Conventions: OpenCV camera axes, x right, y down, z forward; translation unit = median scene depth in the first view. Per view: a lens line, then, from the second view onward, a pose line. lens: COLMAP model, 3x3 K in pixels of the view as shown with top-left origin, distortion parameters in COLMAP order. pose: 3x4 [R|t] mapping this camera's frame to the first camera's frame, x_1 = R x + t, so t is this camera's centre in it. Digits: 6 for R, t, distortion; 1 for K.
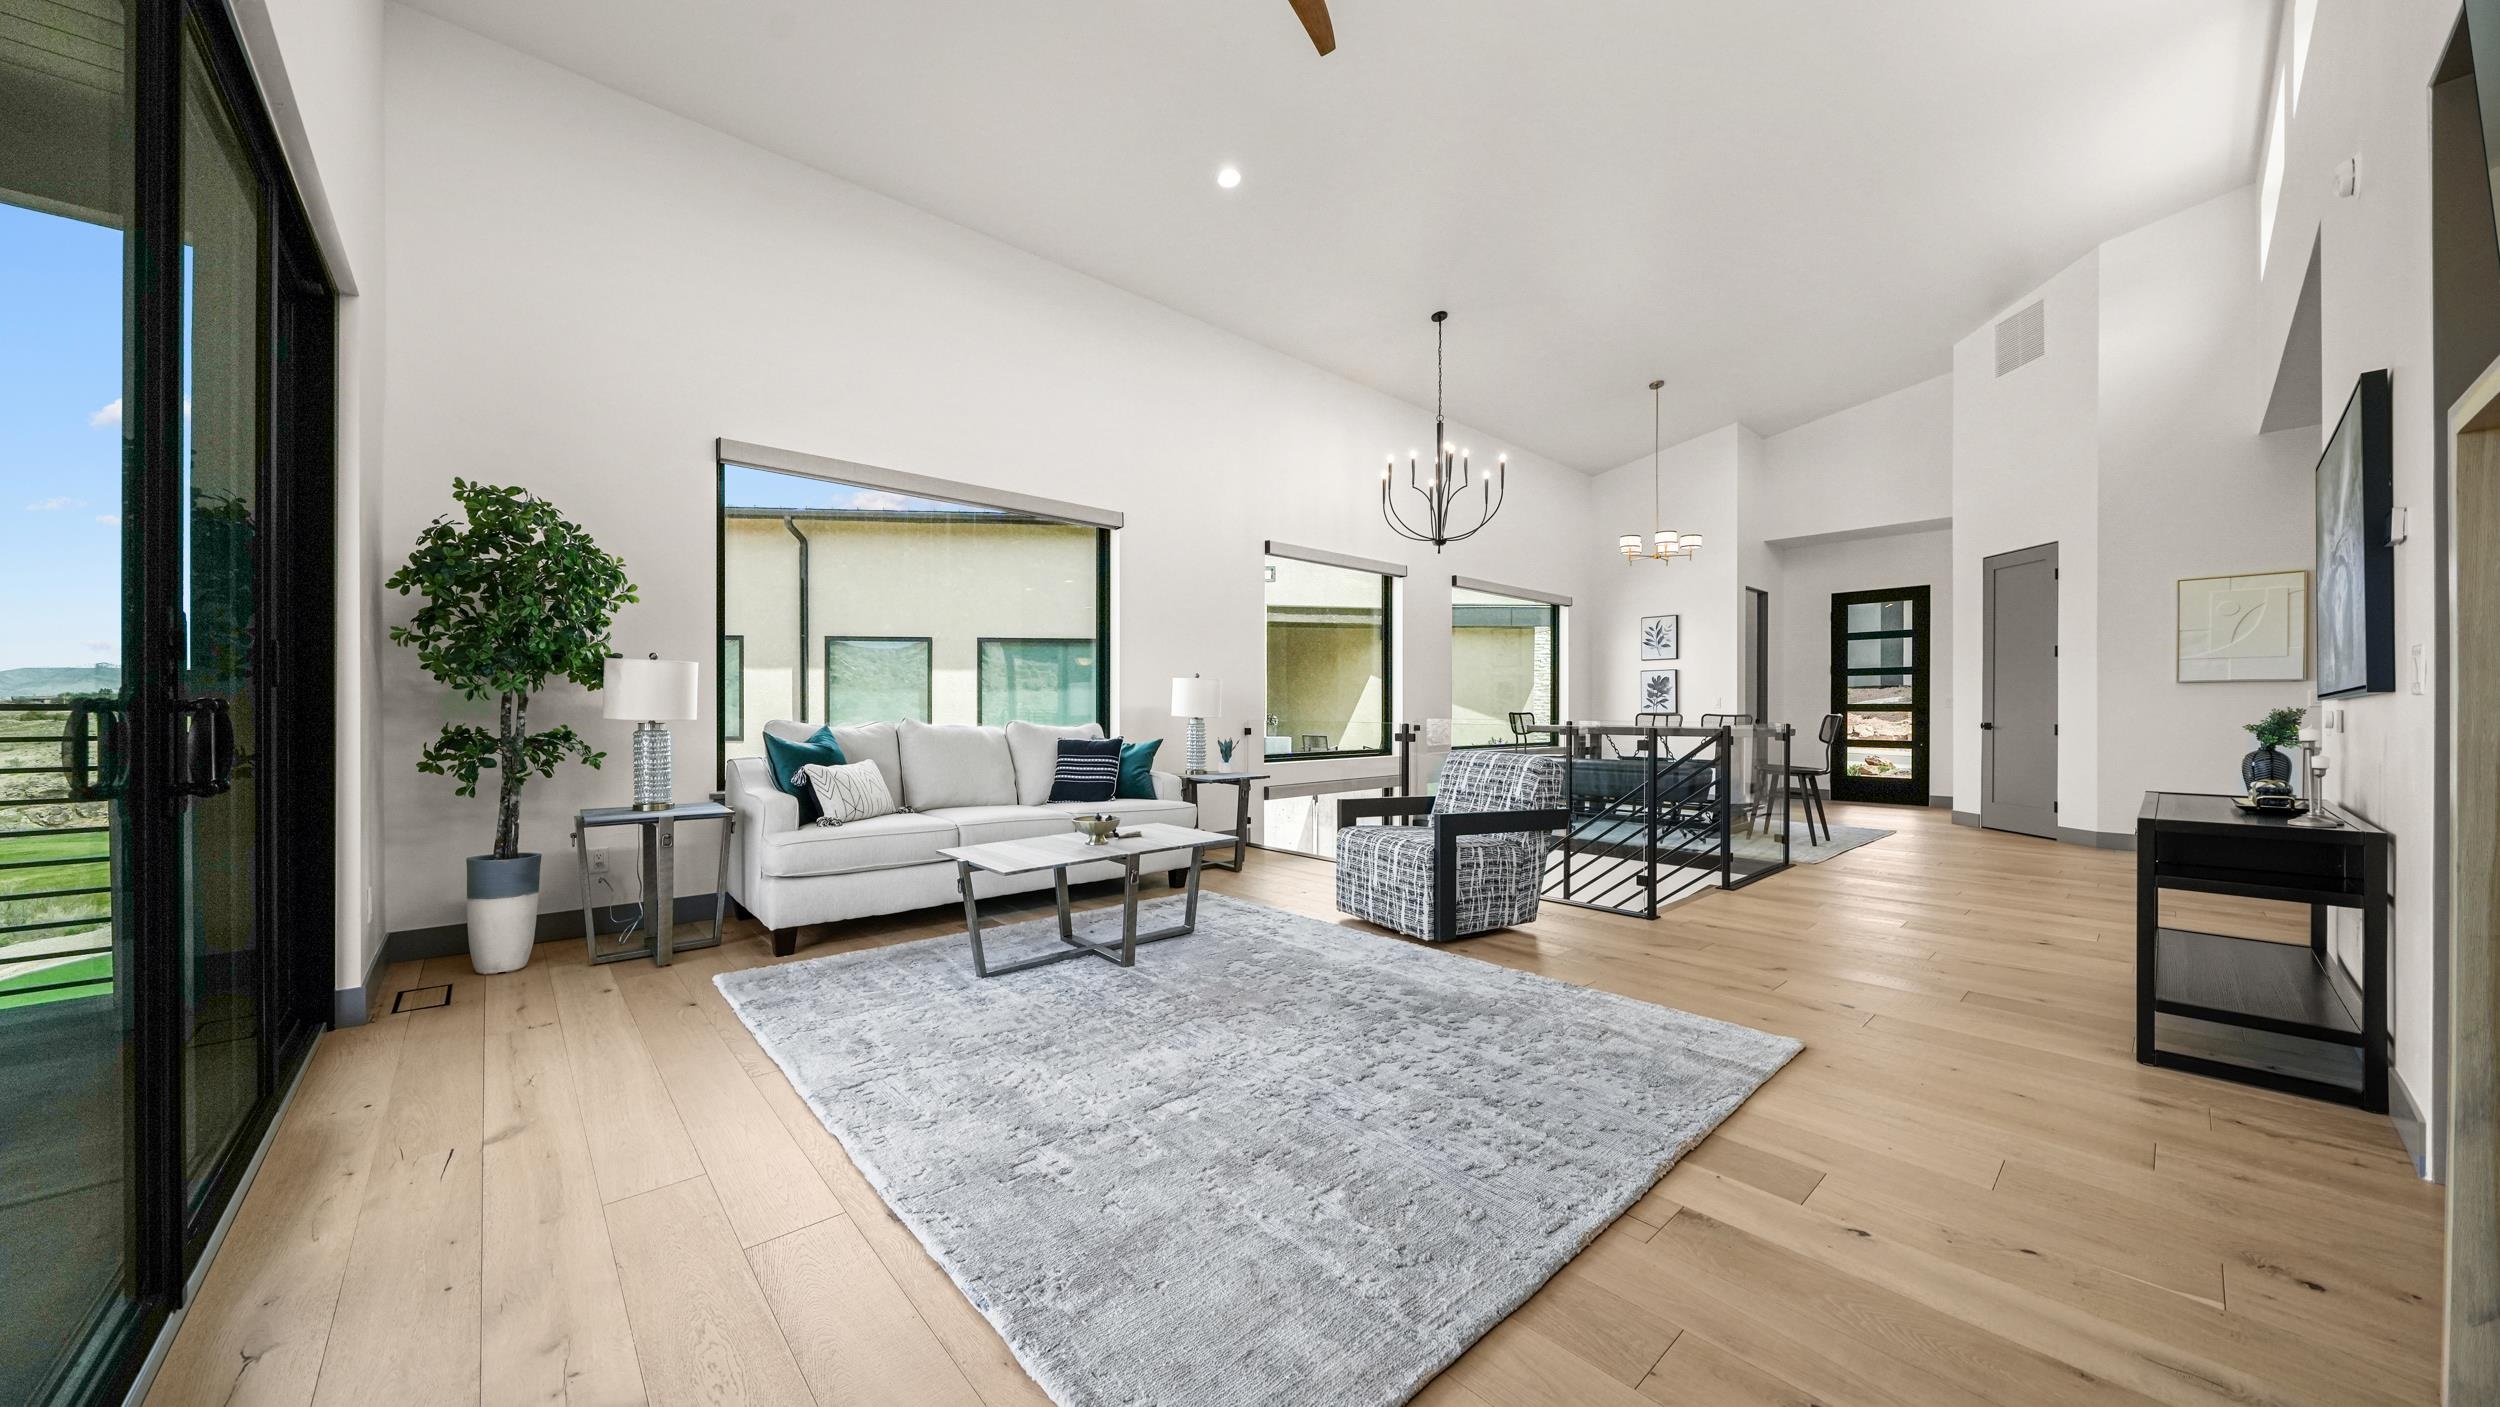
lens RADIAL K [[847.9, 0, 1249.3], [0, 847.9, 700.0], [0, 0, 1]] dist [0.000571, 0.000081]
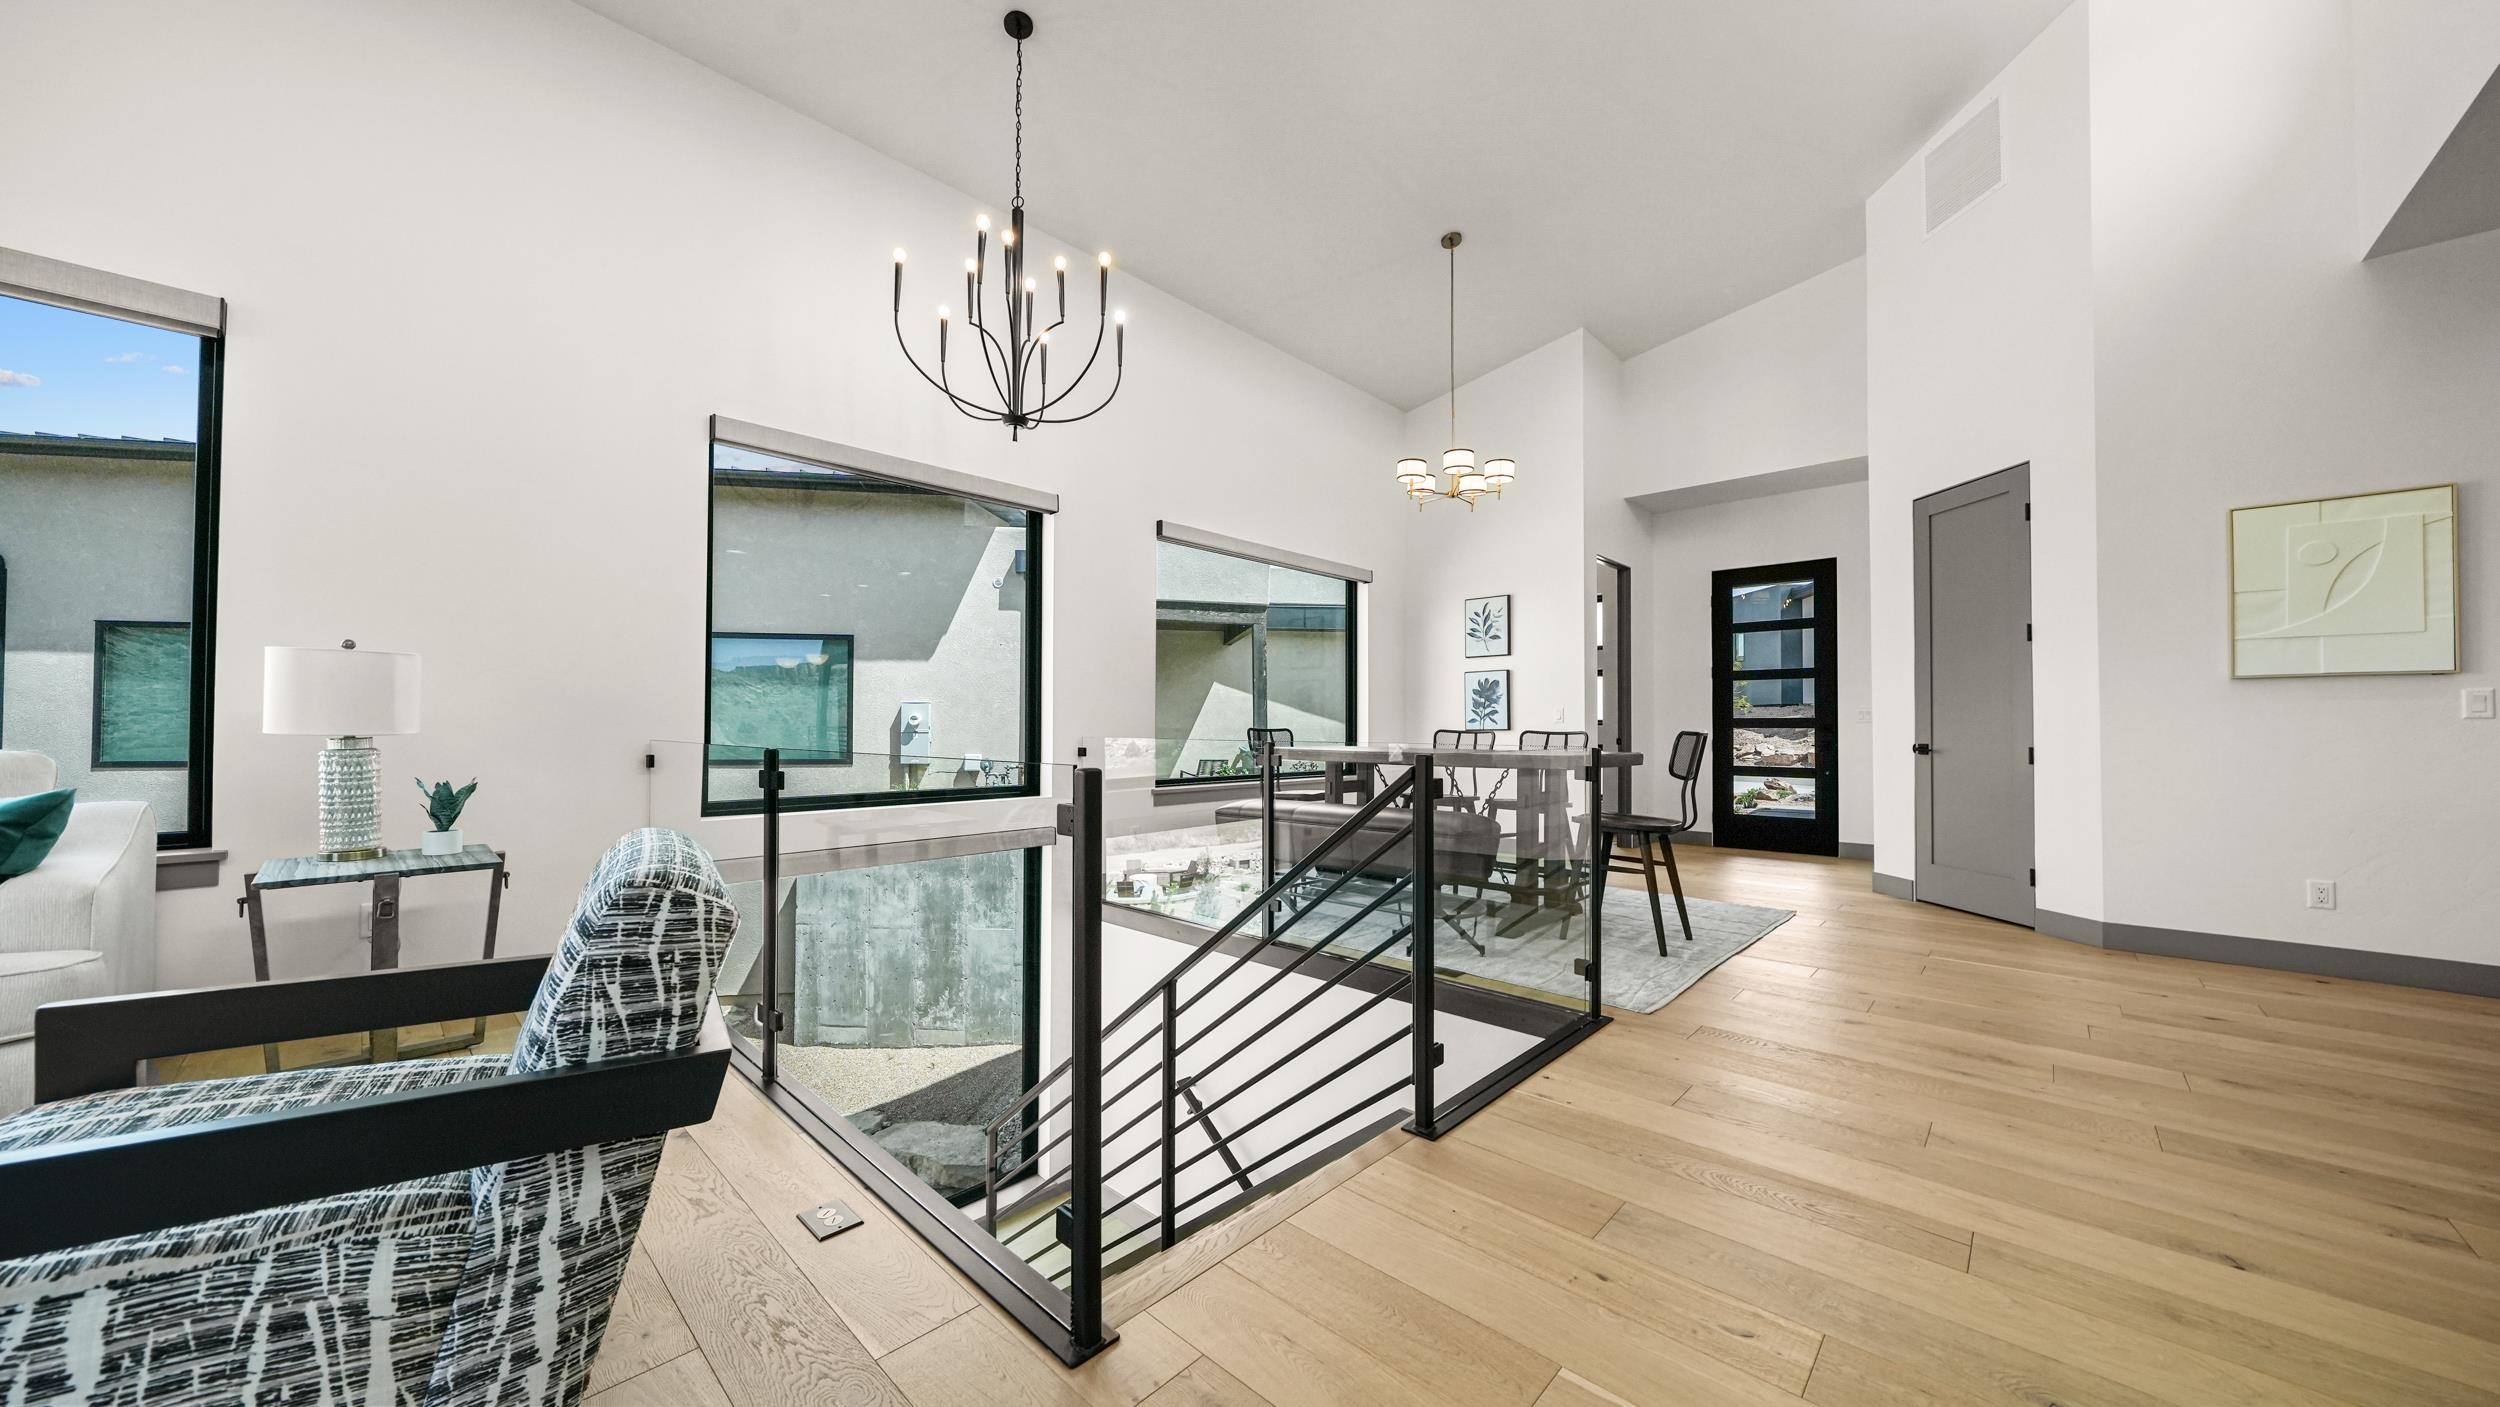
lens RADIAL K [[847.9, 0, 1250.3], [0, 847.9, 700.0], [0, 0, 1]] dist [0.000571, 0.000081]
pose [[0.996820, 0.004231, 0.079575, 0.264008], [-0.002550, 0.999772, -0.021218, 0.007161], [-0.079646, 0.020948, 0.996603, 0.343643]]
